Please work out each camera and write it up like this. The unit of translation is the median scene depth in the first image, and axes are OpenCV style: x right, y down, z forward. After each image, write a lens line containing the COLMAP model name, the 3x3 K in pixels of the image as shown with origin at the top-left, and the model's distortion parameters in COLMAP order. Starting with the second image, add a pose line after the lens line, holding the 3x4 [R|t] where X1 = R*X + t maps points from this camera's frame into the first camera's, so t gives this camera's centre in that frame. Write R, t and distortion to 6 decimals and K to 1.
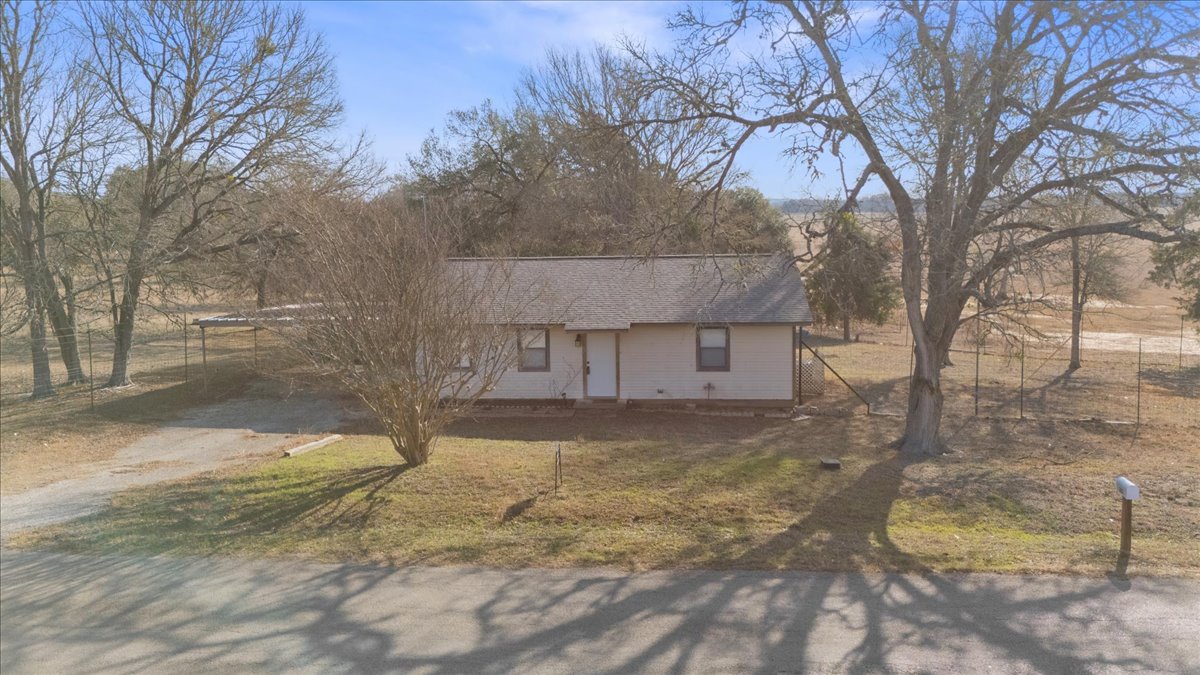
lens RADIAL K [[874.7, 0, 600.0], [0, 874.7, 337.5], [0, 0, 1]] dist [0.066385, -0.062279]
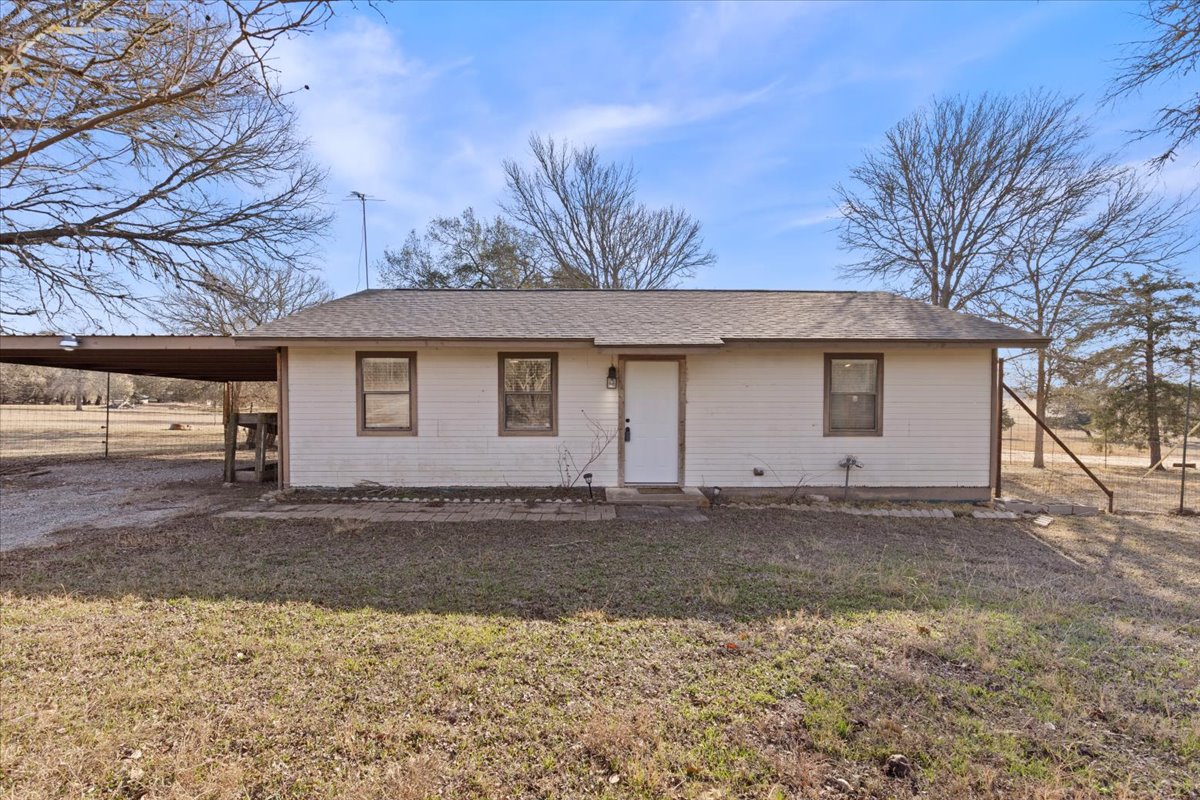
lens RADIAL K [[540.6, 0, 603.1], [0, 540.6, 407.2], [0, 0, 1]] dist [0.002794, 0.000355]
pose [[0.993731, 0.016902, 0.110516, -0.067974], [-0.003834, 0.993077, -0.117399, 0.061329], [-0.111735, 0.116239, 0.986916, 0.671008]]
